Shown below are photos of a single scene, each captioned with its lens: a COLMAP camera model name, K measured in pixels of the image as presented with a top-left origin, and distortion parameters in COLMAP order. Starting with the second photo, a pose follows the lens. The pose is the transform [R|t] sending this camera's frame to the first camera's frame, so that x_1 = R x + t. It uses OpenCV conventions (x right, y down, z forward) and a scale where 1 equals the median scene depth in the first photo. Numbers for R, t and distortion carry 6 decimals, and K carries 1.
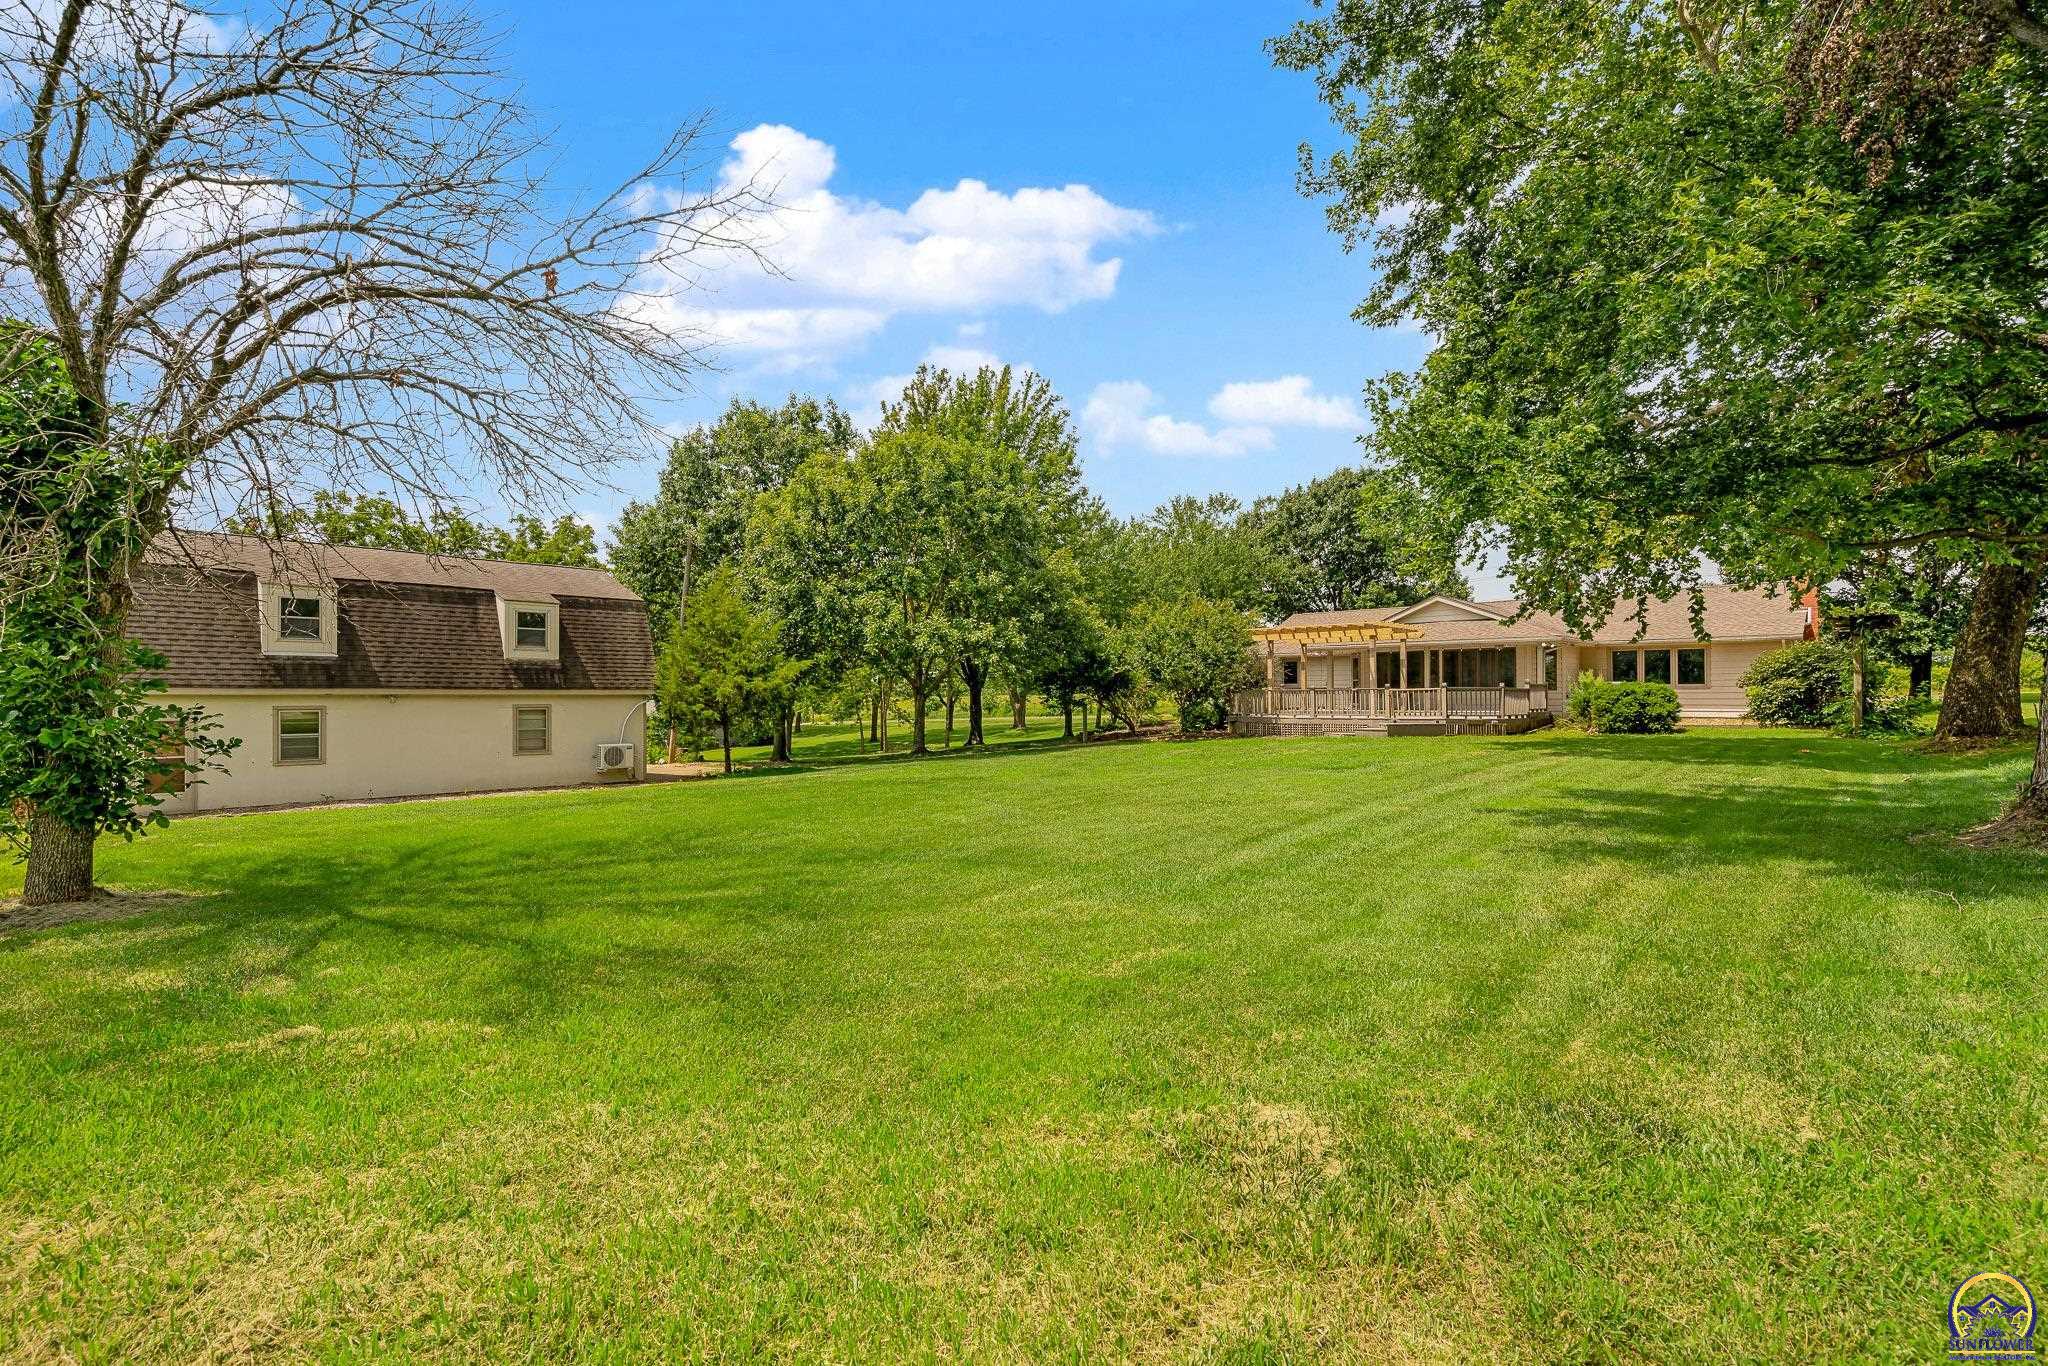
lens RADIAL K [[916.1, 0, 1021.1], [0, 916.1, 683.8], [0, 0, 1]] dist [-0.014550, 0.012986]
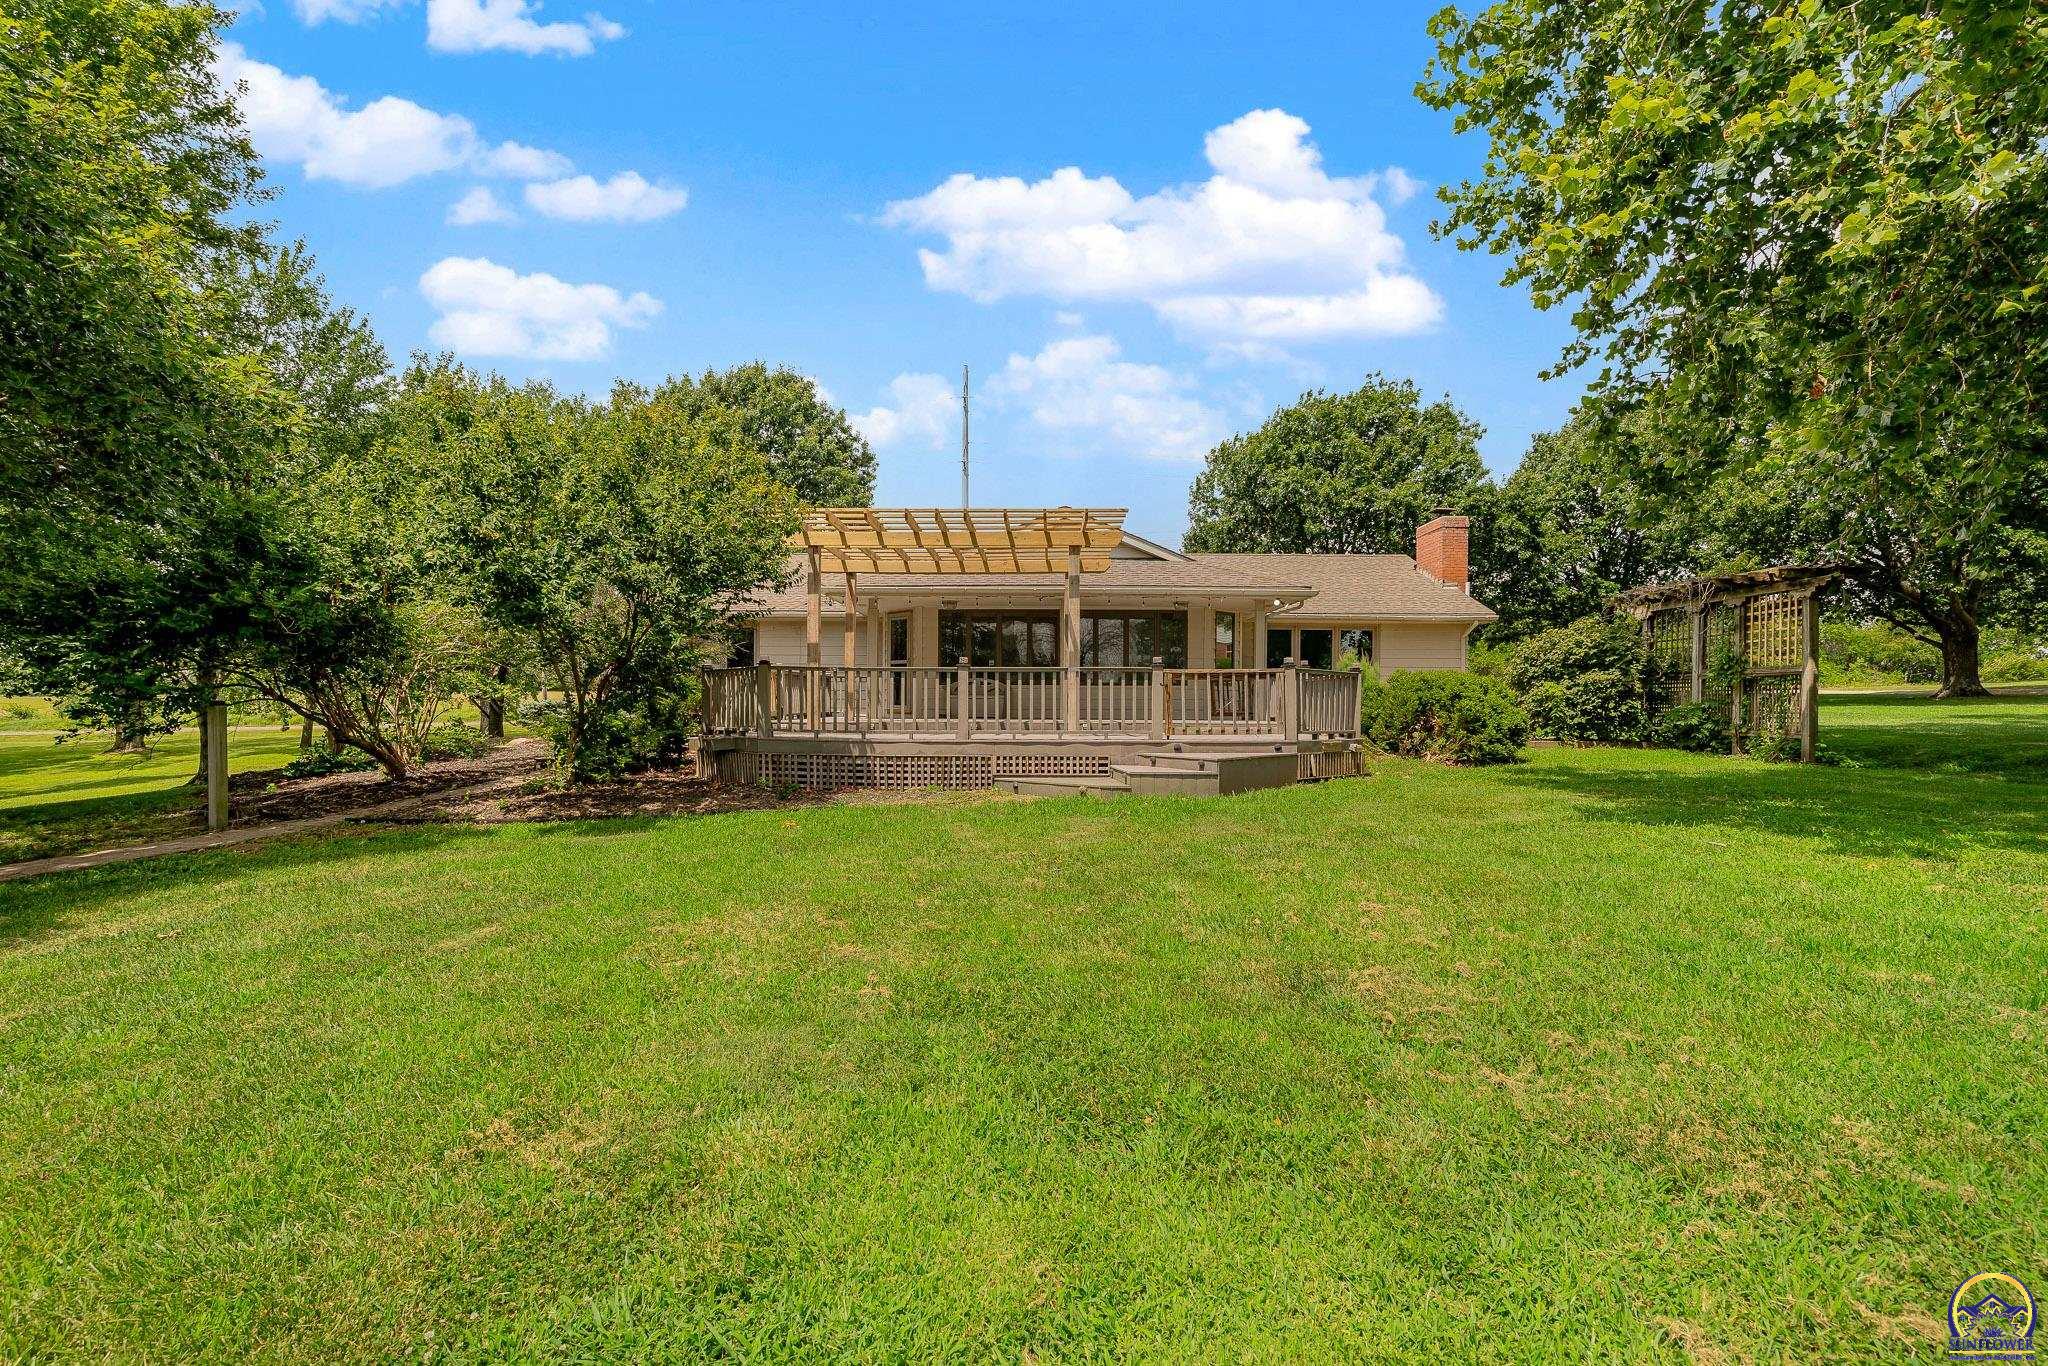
lens RADIAL K [[916.1, 0, 1021.1], [0, 916.1, 683.8], [0, 0, 1]] dist [-0.014550, 0.012986]
pose [[0.738153, 0.020951, 0.674308, 0.077584], [-0.022438, 0.999727, -0.006500, 0.015365], [-0.674261, -0.010332, 0.738421, 0.732379]]
